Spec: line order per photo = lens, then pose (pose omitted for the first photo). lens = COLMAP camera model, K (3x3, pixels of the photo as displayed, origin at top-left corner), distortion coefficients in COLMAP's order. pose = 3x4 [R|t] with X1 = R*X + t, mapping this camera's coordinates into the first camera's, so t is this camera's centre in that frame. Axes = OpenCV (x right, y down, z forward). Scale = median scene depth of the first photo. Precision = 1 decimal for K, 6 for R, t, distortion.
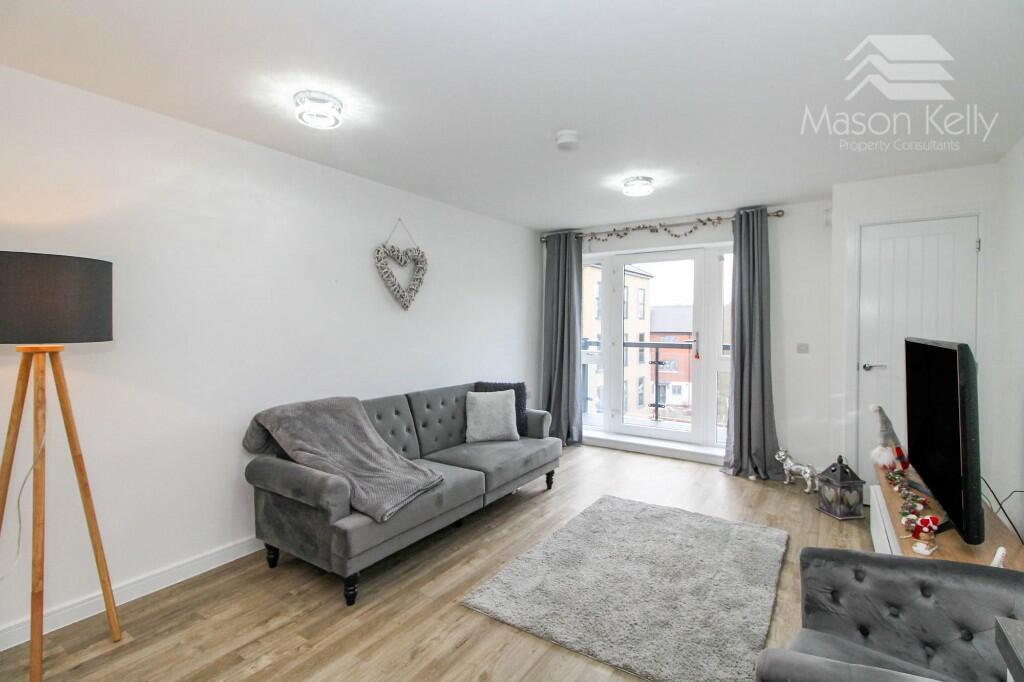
lens RADIAL K [[483.3, 0, 512.0], [0, 483.3, 325.4], [0, 0, 1]] dist [0.000761, 0.000006]
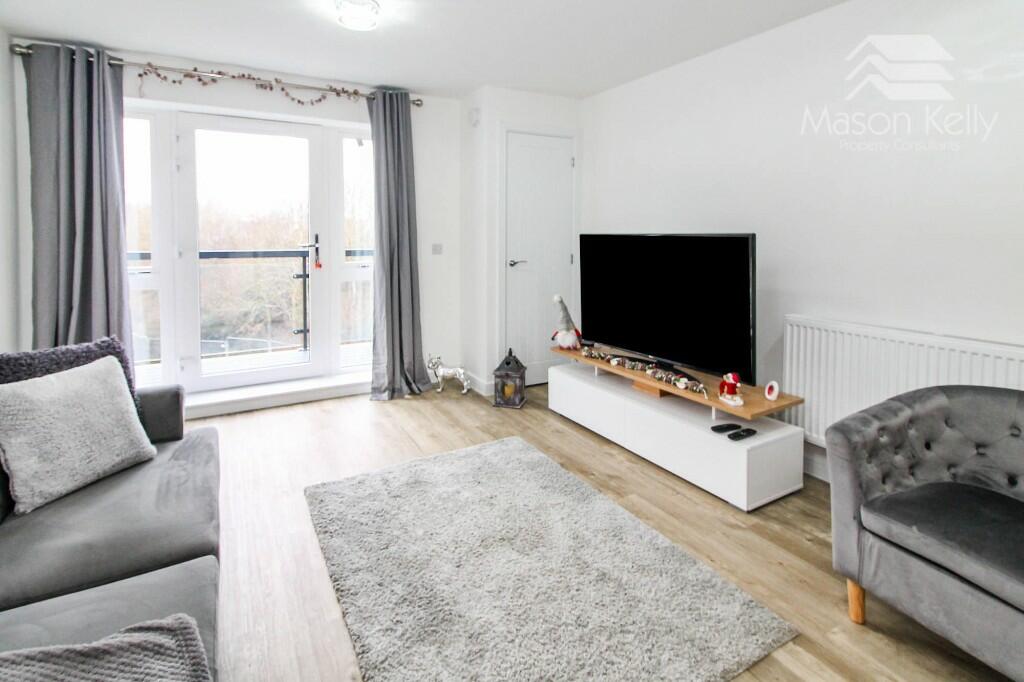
lens RADIAL K [[507.5, 0, 511.8], [0, 507.5, 255.1], [0, 0, 1]] dist [-0.000328, -0.000990]
pose [[0.447013, -0.041098, 0.893583, -0.237869], [0.001186, 0.998970, 0.045352, 0.013485], [-0.894527, -0.019213, 0.446602, 0.409908]]
